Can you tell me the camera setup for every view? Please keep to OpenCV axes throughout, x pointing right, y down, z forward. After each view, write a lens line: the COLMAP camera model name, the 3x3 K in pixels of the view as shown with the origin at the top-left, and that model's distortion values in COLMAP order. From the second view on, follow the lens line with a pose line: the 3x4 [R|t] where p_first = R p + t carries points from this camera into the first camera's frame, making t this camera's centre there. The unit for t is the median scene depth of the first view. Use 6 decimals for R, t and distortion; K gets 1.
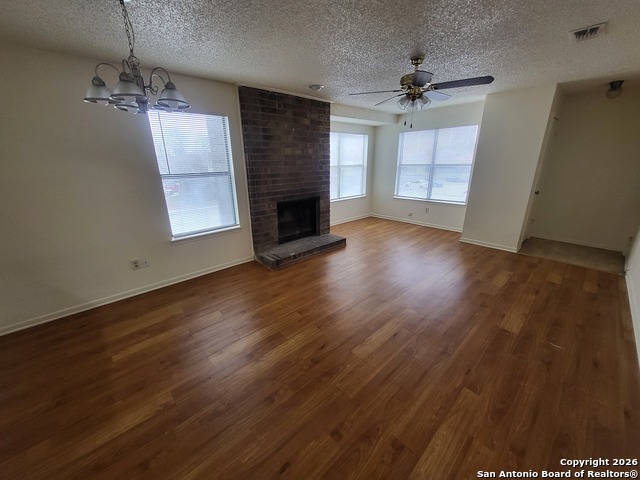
lens RADIAL K [[250.7, 0, 316.3], [0, 250.7, 240.1], [0, 0, 1]] dist [-0.001110, -0.000488]
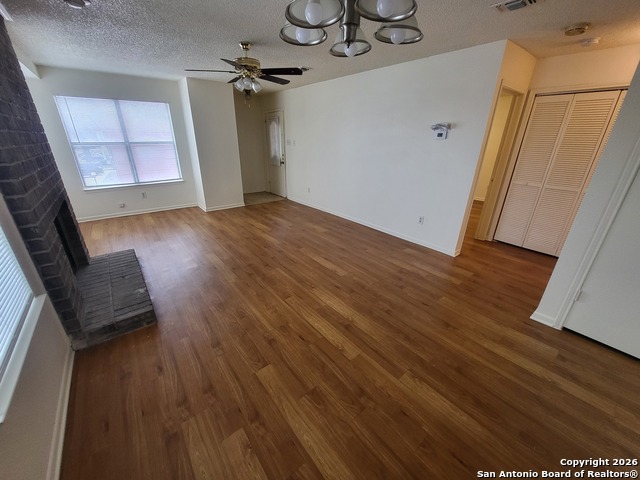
lens RADIAL K [[250.7, 0, 318.1], [0, 250.7, 238.1], [0, 0, 1]] dist [-0.001110, -0.000488]
pose [[0.060785, -0.359637, 0.931110, -0.602835], [0.297890, 0.896860, 0.326961, -0.134490], [-0.952663, 0.257494, 0.161648, 0.461828]]
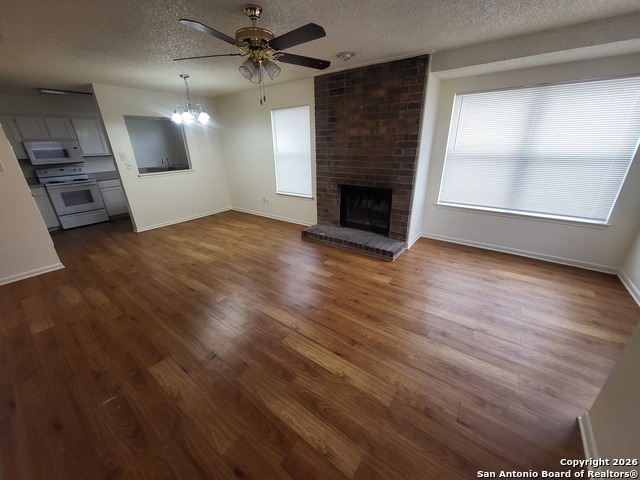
lens RADIAL K [[250.7, 0, 318.5], [0, 250.7, 241.1], [0, 0, 1]] dist [-0.001110, -0.000488]
pose [[0.187368, 0.369746, -0.910044, 0.881364], [-0.286167, 0.906813, 0.309515, -0.242524], [0.939682, 0.202432, 0.275717, 0.715026]]
